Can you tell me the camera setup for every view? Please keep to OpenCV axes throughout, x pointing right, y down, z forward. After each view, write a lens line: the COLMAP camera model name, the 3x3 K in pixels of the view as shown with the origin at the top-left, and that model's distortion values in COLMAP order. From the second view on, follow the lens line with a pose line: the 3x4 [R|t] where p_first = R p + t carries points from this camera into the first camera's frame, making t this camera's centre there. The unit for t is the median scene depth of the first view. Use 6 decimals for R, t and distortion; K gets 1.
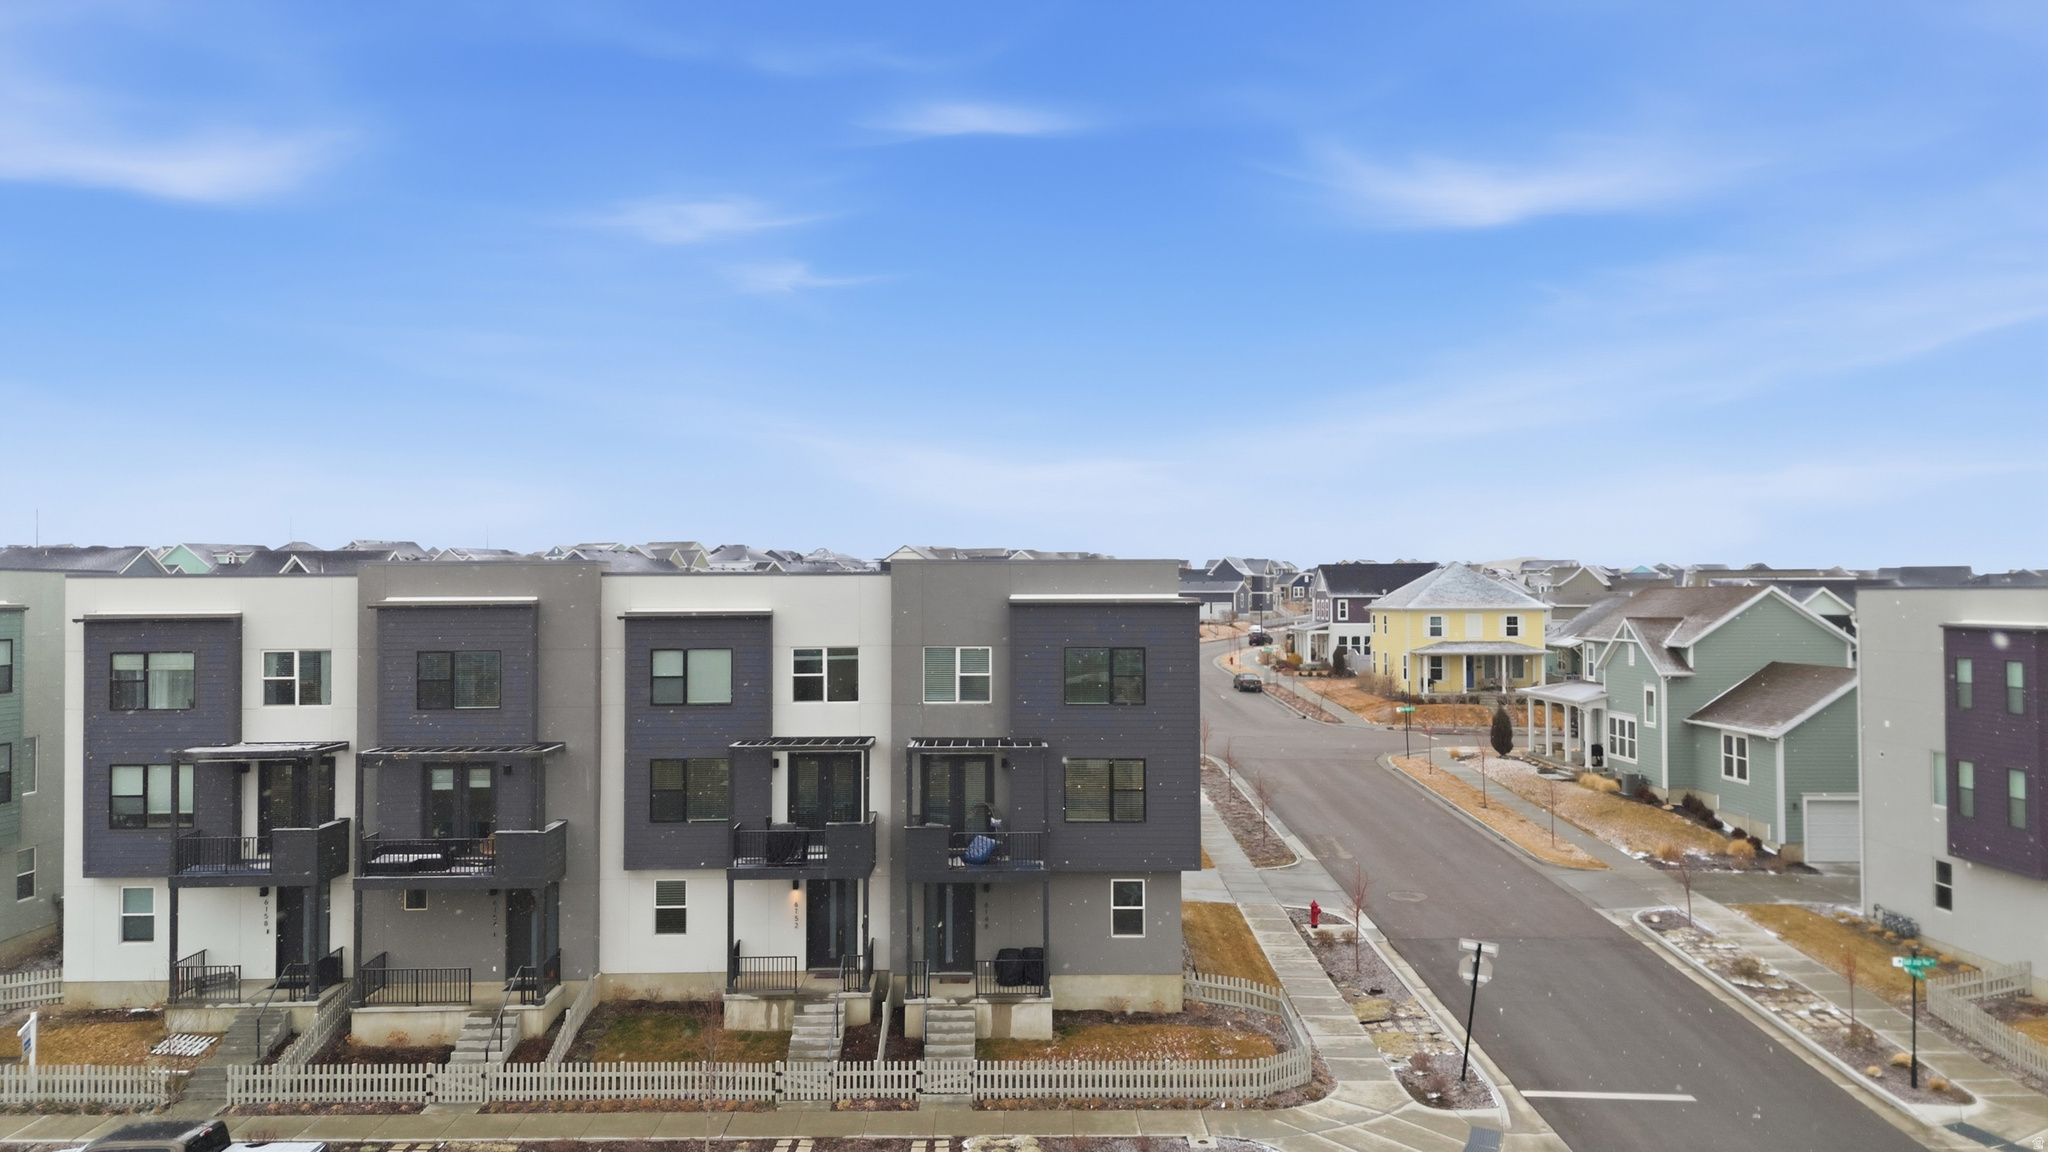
lens RADIAL K [[1490.4, 0, 1021.5], [0, 1490.4, 588.2], [0, 0, 1]] dist [0.083102, -0.072798]
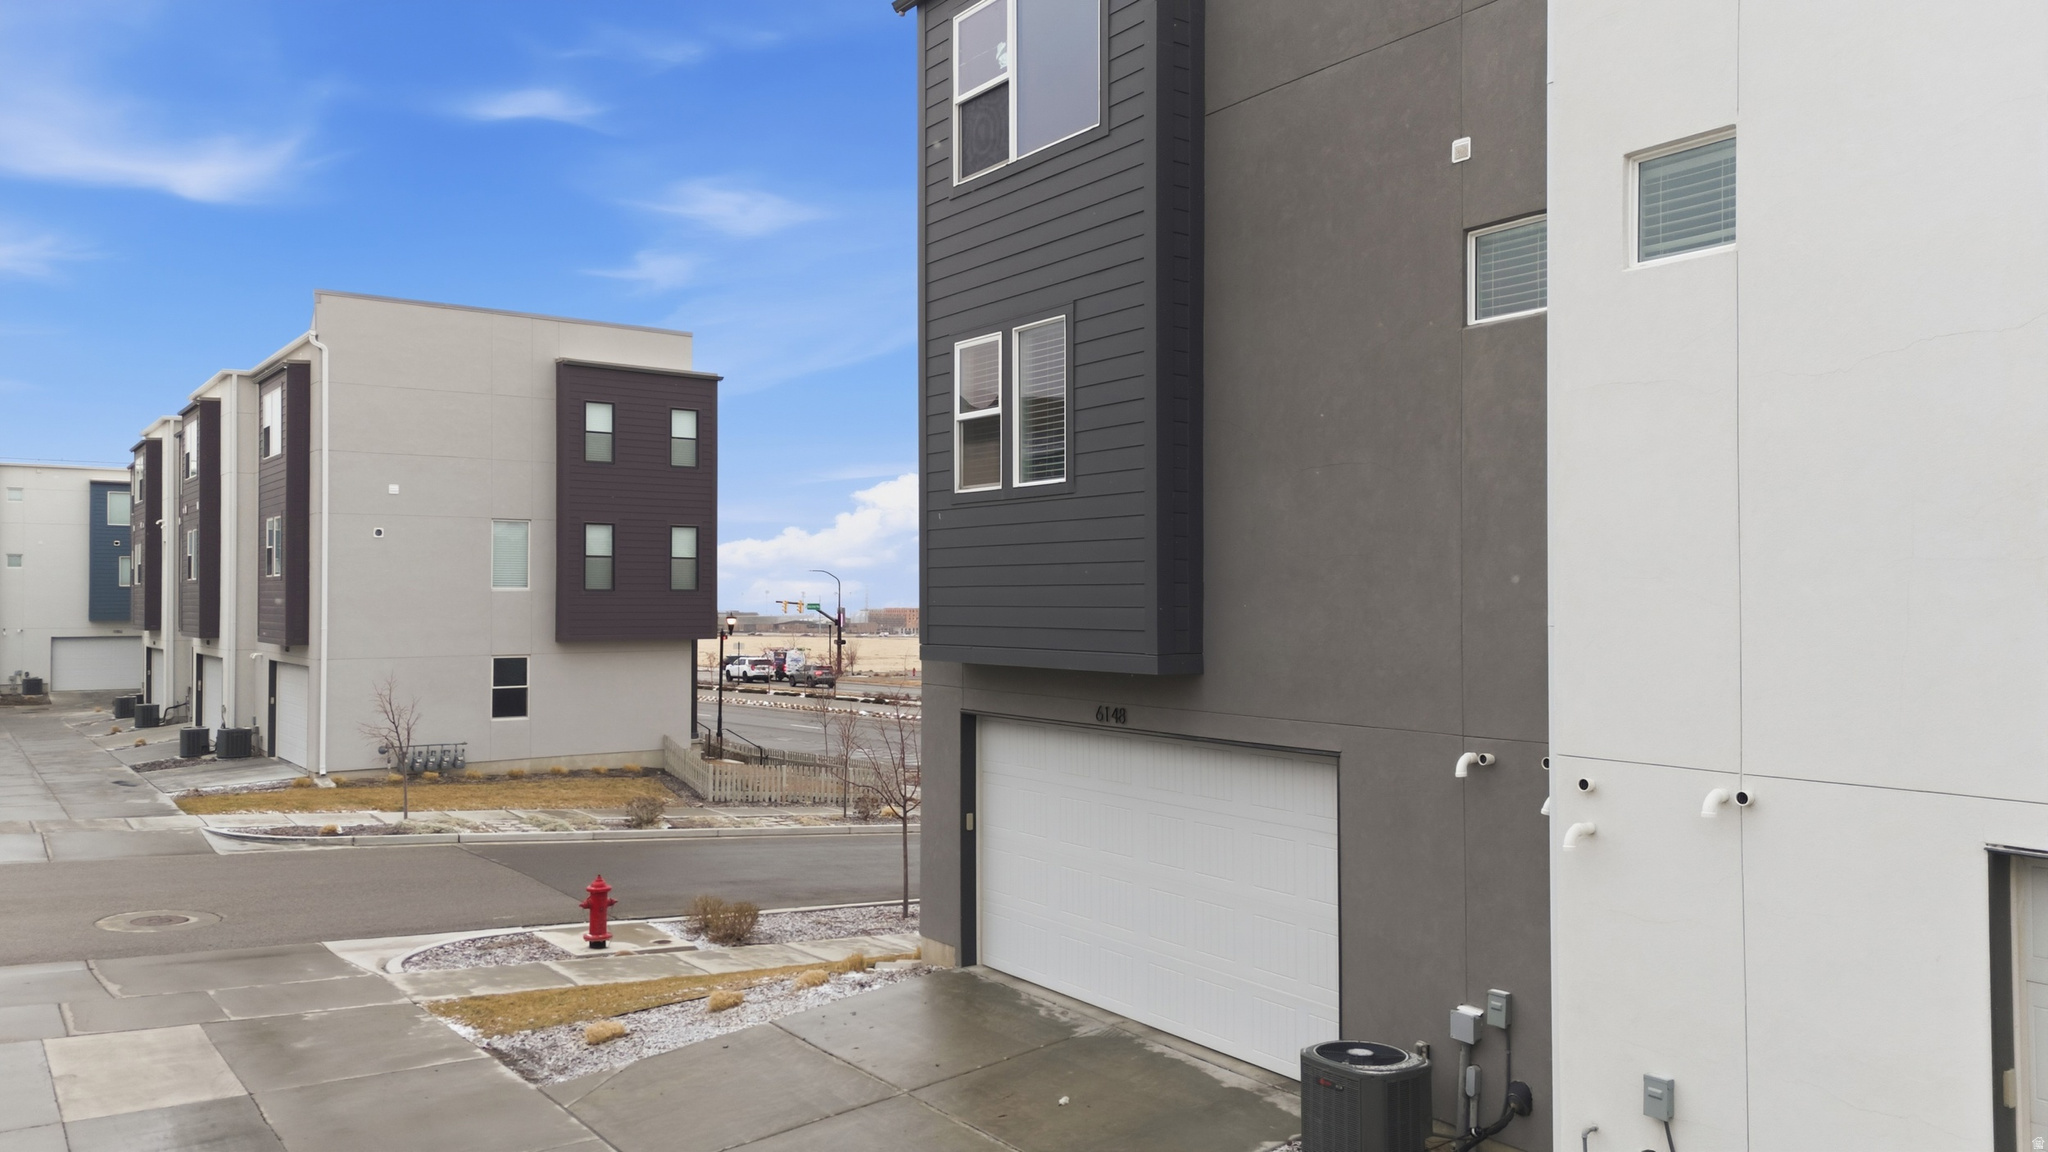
lens RADIAL K [[1483.8, 0, 1022.9], [0, 1483.8, 588.3], [0, 0, 1]] dist [0.089836, -0.076365]
pose [[-0.570895, 0.009778, 0.820965, -0.220963], [-0.001019, 0.999920, -0.012618, 0.175735], [-0.821022, -0.008040, -0.570839, 1.413281]]
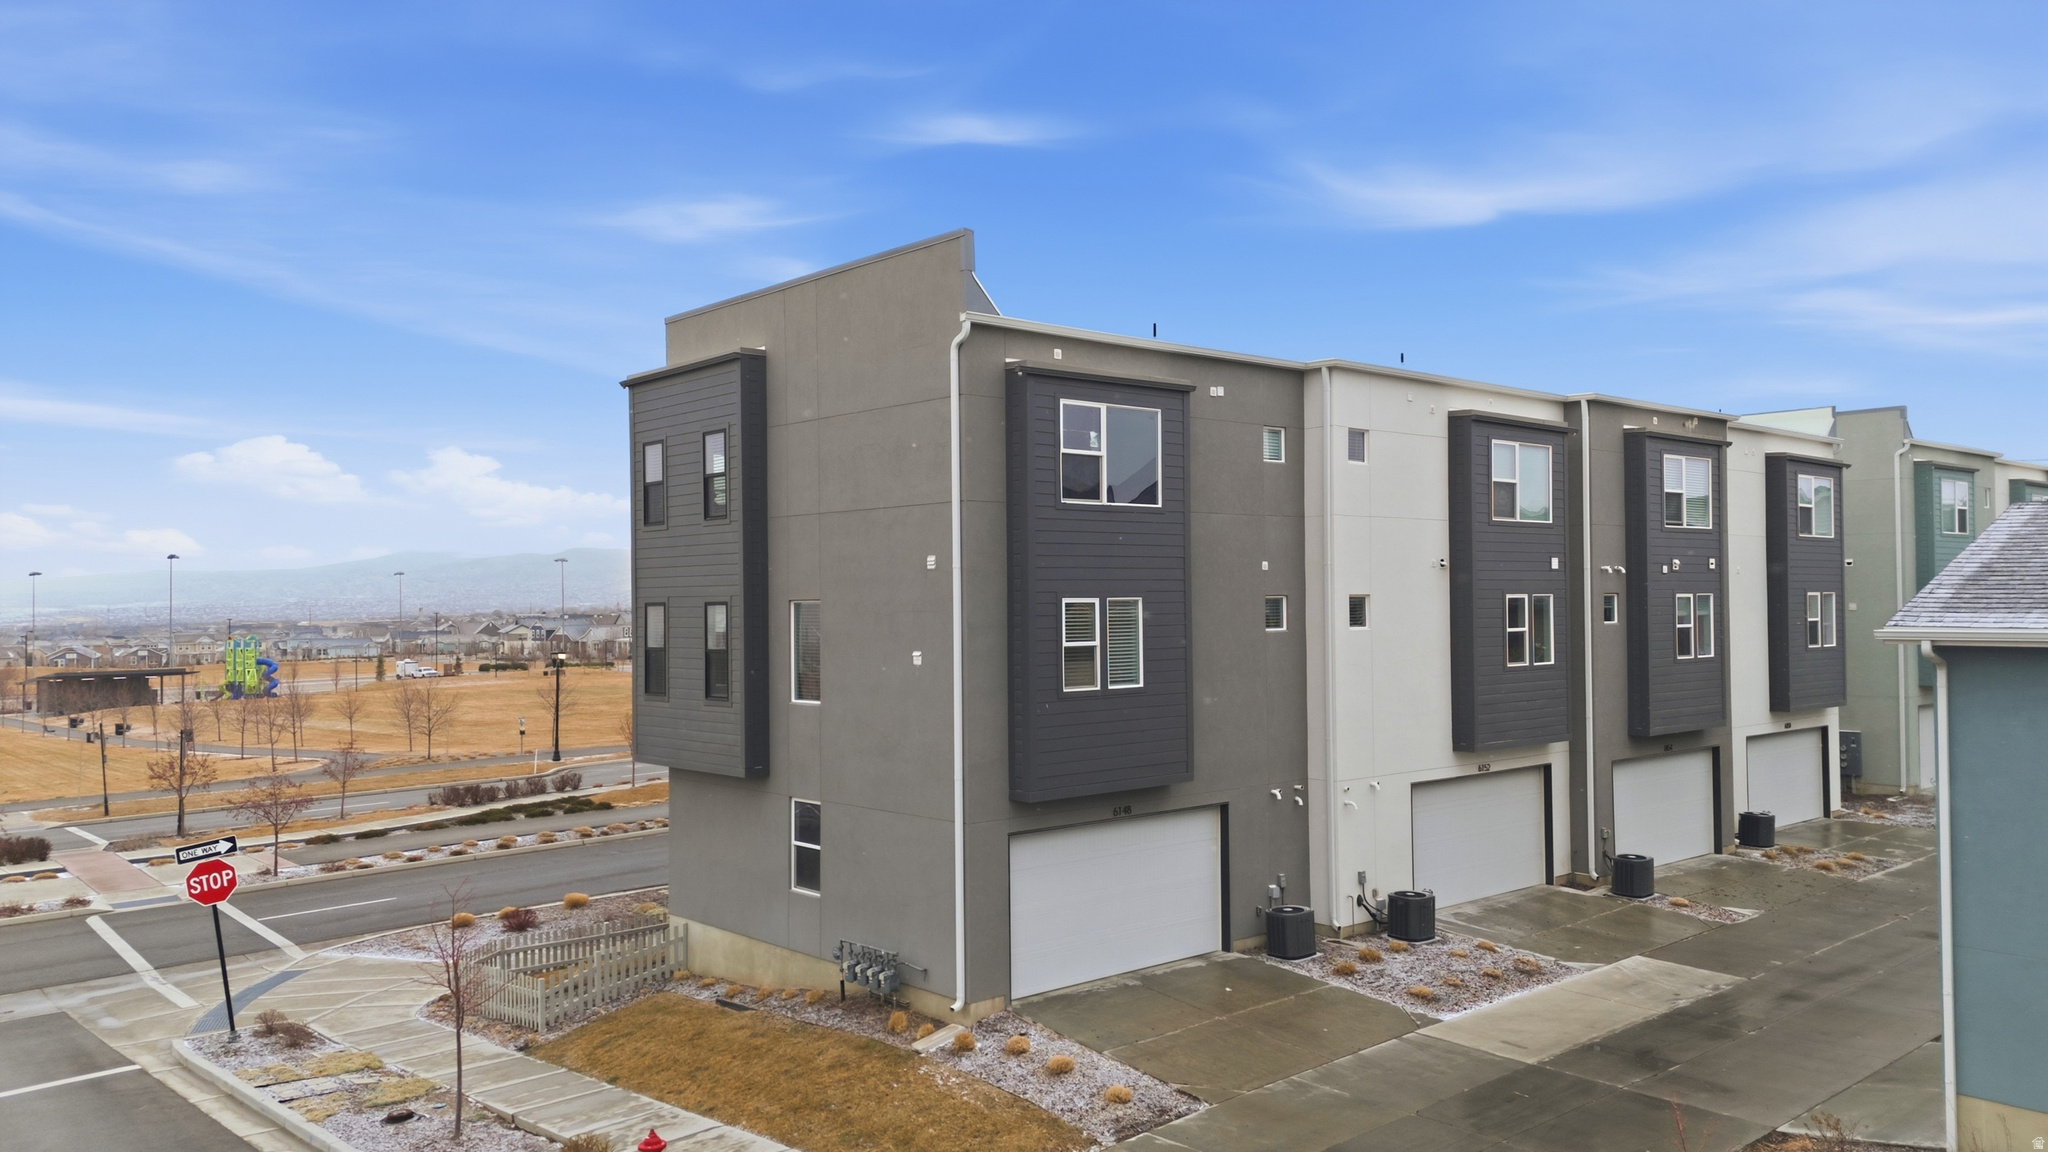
lens RADIAL K [[1483.8, 0, 1022.9], [0, 1483.8, 588.3], [0, 0, 1]] dist [0.089836, -0.076365]
pose [[-0.755815, 0.004839, -0.654767, 0.437856], [0.017080, 0.999778, -0.012327, 0.117665], [0.654562, -0.020500, -0.755730, 1.635949]]
